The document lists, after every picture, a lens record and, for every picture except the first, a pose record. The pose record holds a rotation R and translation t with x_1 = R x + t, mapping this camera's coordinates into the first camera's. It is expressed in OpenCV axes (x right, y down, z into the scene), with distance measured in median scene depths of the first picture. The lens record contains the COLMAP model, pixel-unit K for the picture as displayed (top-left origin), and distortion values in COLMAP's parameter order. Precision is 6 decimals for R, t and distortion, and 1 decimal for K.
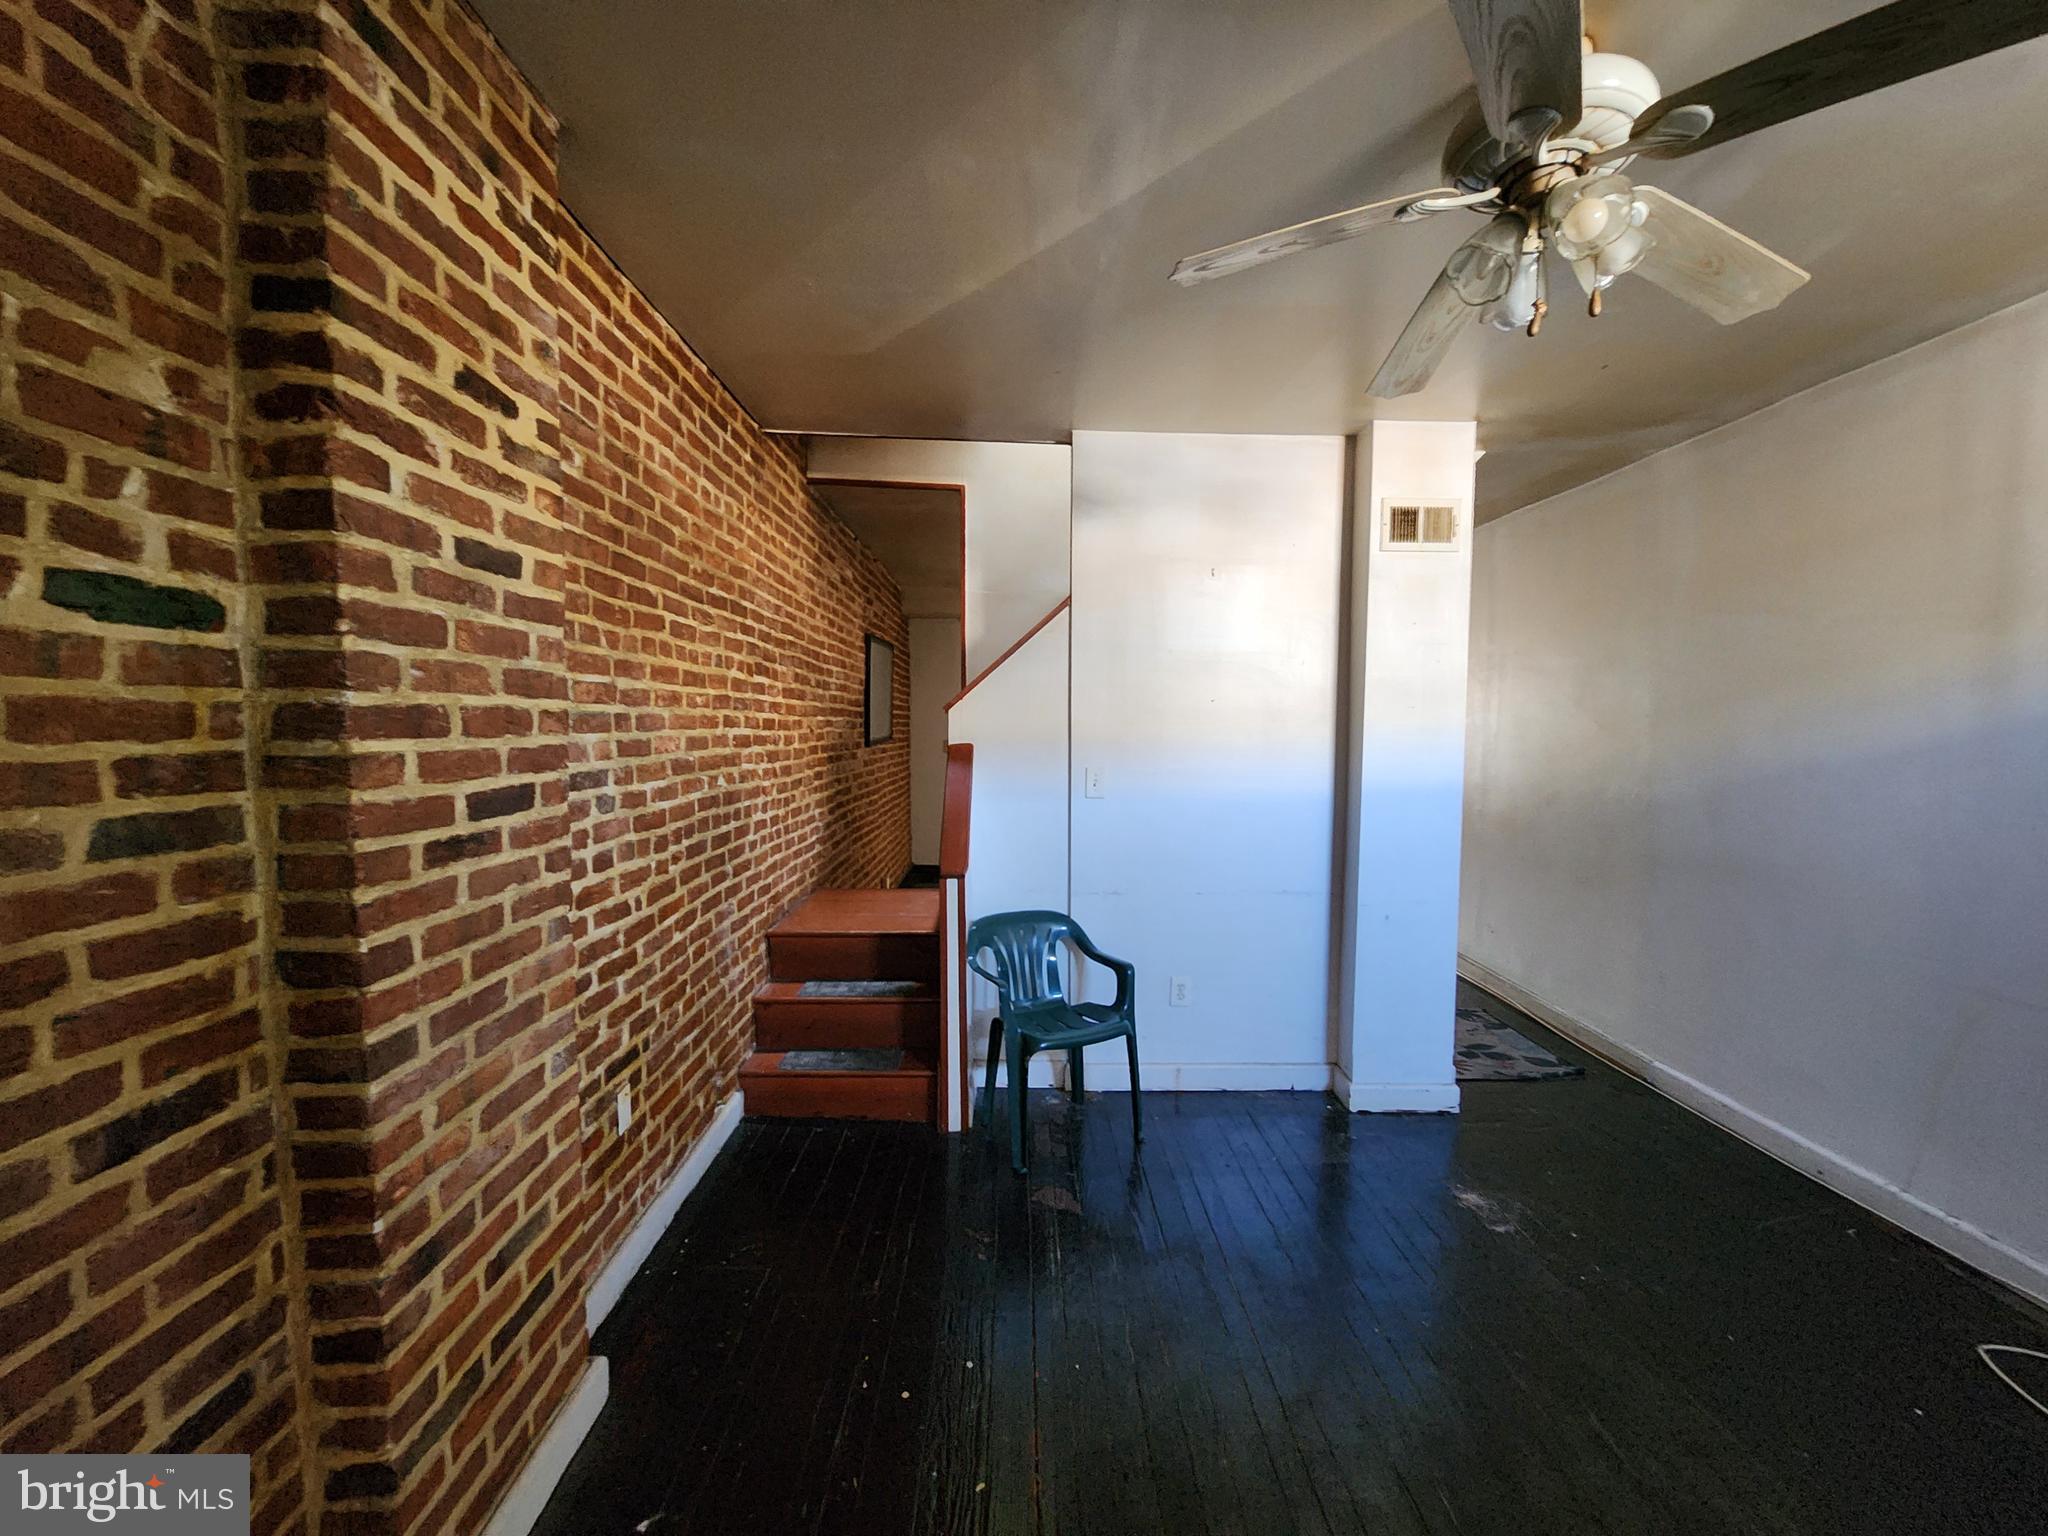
lens RADIAL K [[837.0, 0, 1026.2], [0, 837.0, 764.4], [0, 0, 1]] dist [0.001102, -0.000346]
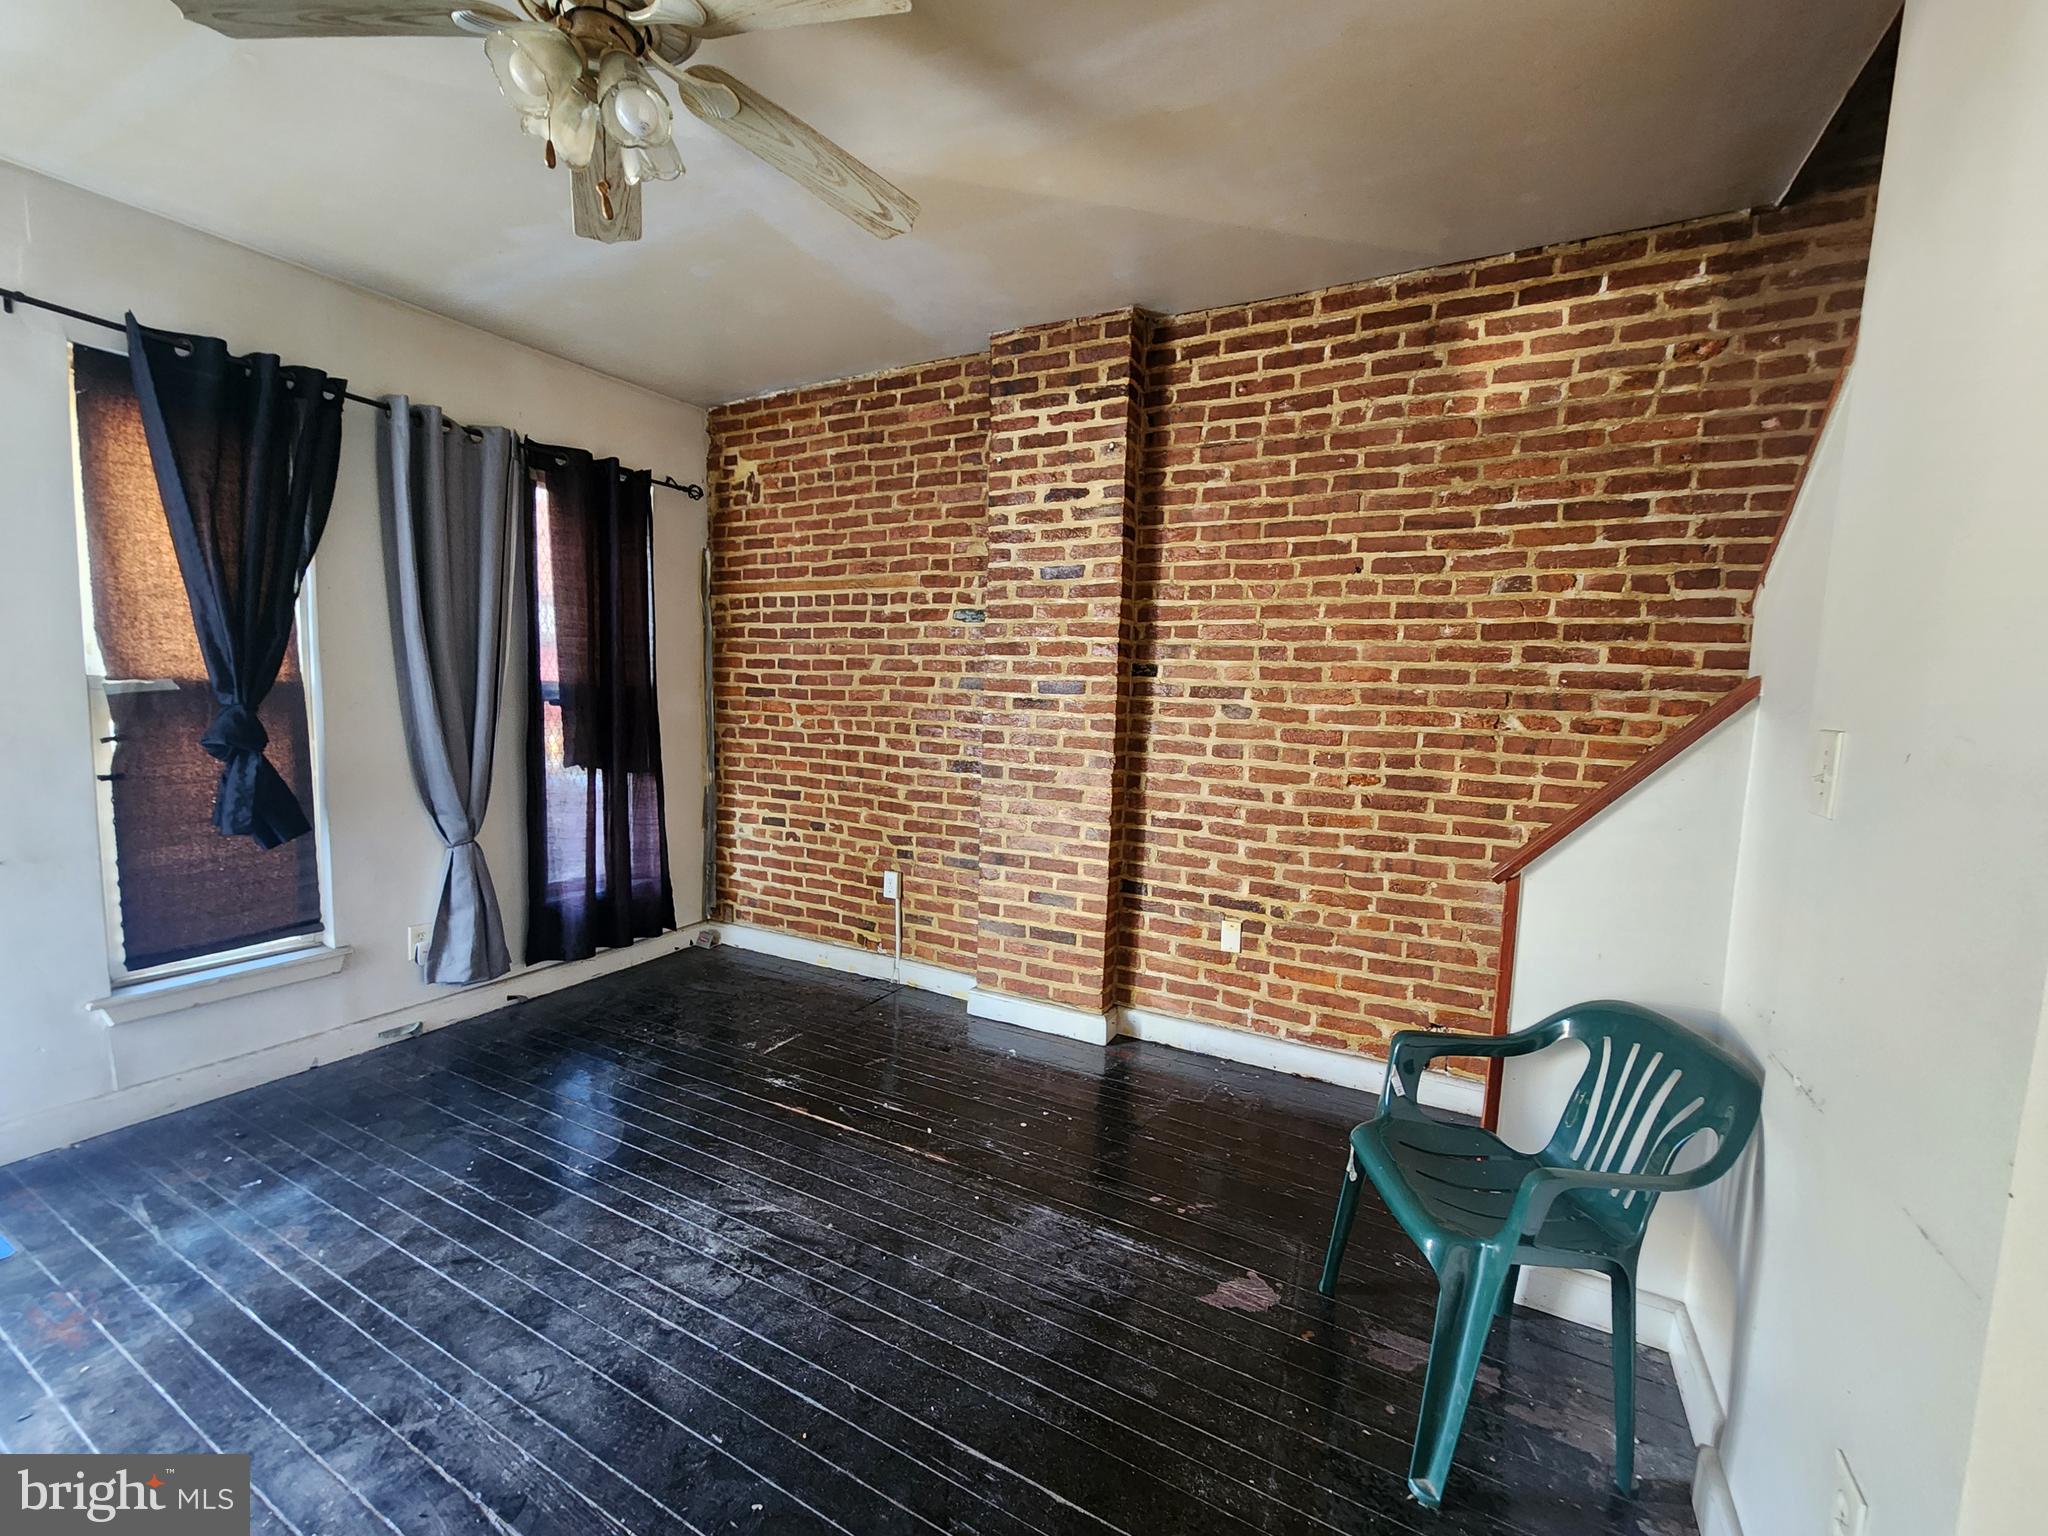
lens RADIAL K [[837.0, 0, 1022.9], [0, 837.0, 772.8], [0, 0, 1]] dist [0.001102, -0.000346]
pose [[-0.480654, 0.064782, -0.874514, 1.404609], [-0.079541, 0.989936, 0.117049, 0.020280], [0.873295, 0.125820, -0.470664, 2.125862]]
